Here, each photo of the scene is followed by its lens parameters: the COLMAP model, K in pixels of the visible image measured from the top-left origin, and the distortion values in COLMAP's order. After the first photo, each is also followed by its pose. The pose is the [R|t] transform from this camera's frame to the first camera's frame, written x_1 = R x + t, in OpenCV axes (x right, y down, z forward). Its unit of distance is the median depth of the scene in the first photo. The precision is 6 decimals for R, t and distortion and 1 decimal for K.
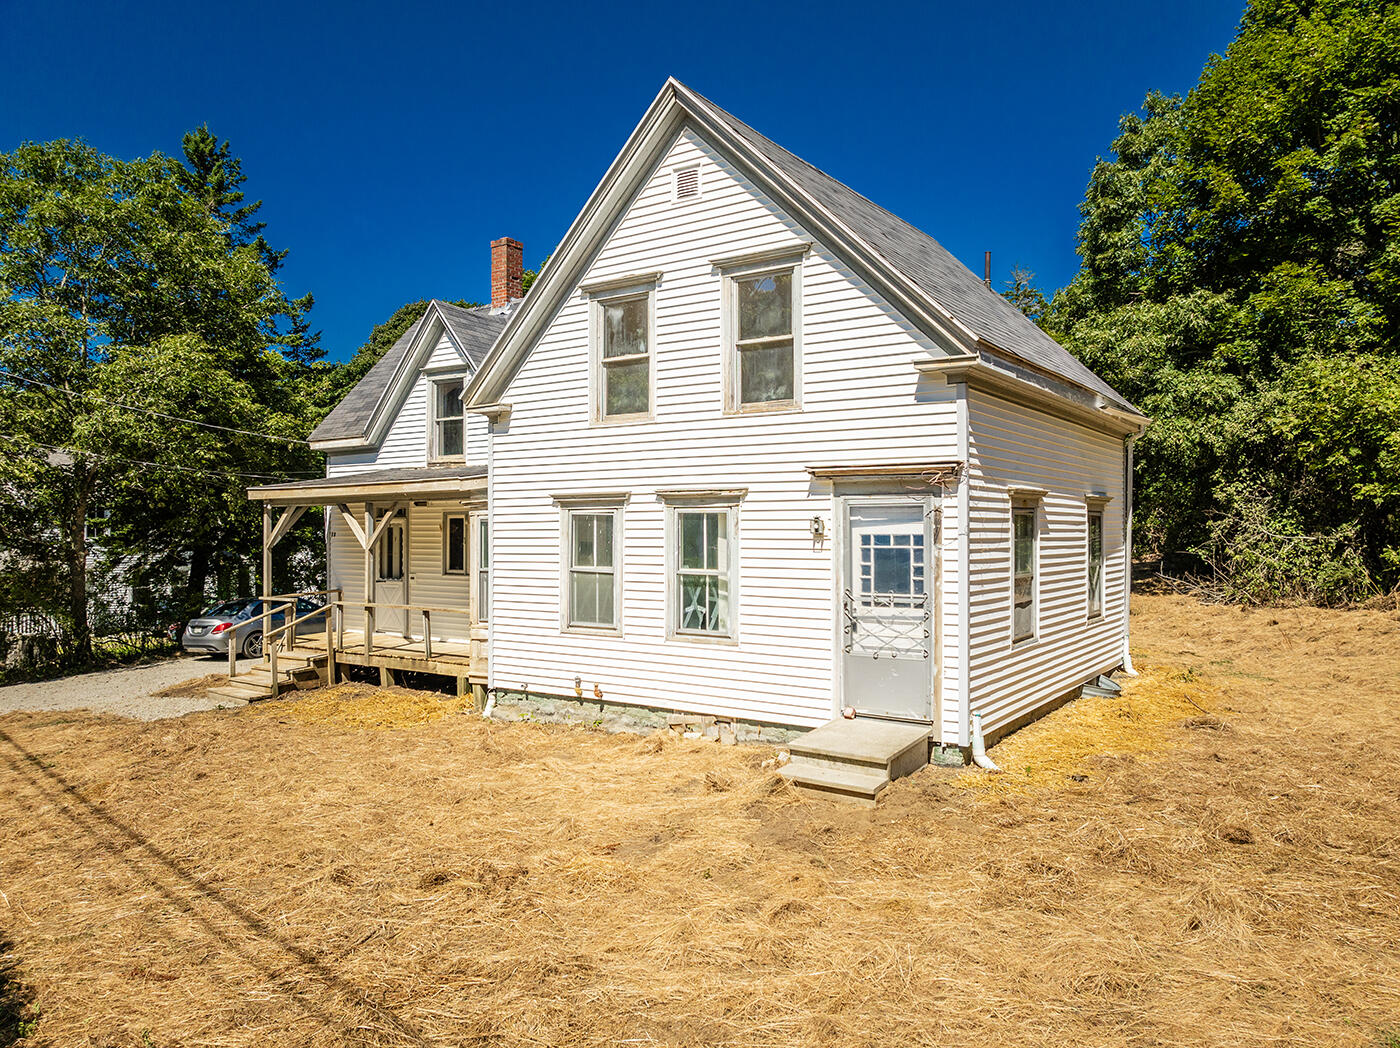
lens RADIAL K [[983.0, 0, 700.0], [0, 983.0, 524.0], [0, 0, 1]] dist [-0.020745, 0.002647]
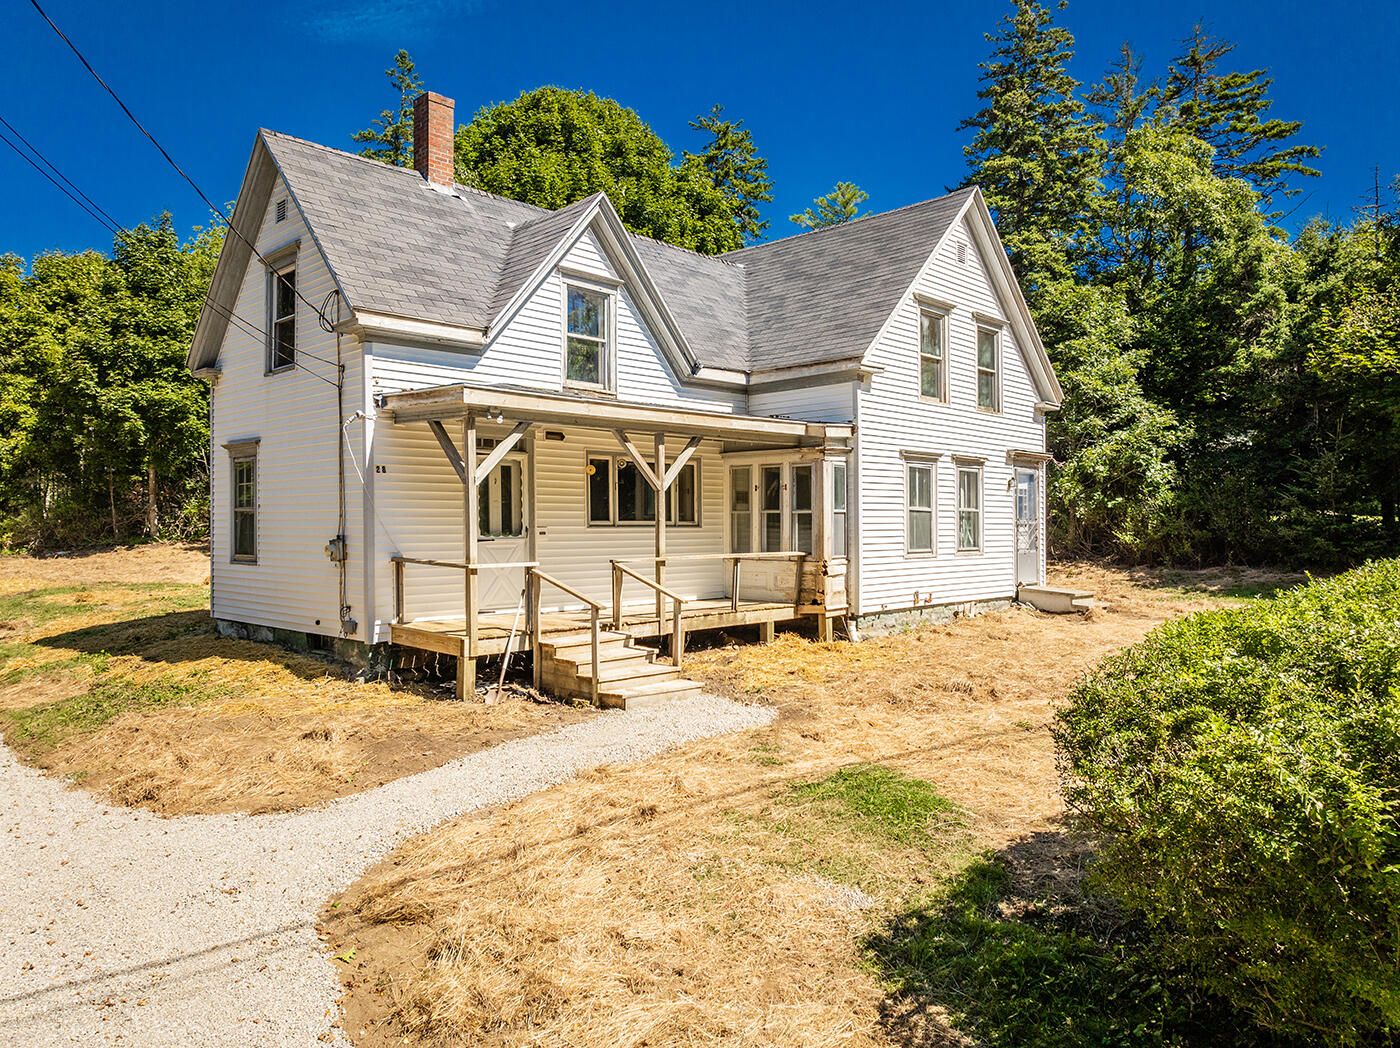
lens RADIAL K [[983.0, 0, 700.0], [0, 983.0, 524.0], [0, 0, 1]] dist [-0.020745, 0.002647]
pose [[0.155843, 0.005931, 0.987764, -1.438843], [-0.000473, 0.999982, -0.005930, 0.073369], [-0.987782, 0.000457, 0.155843, 1.064719]]
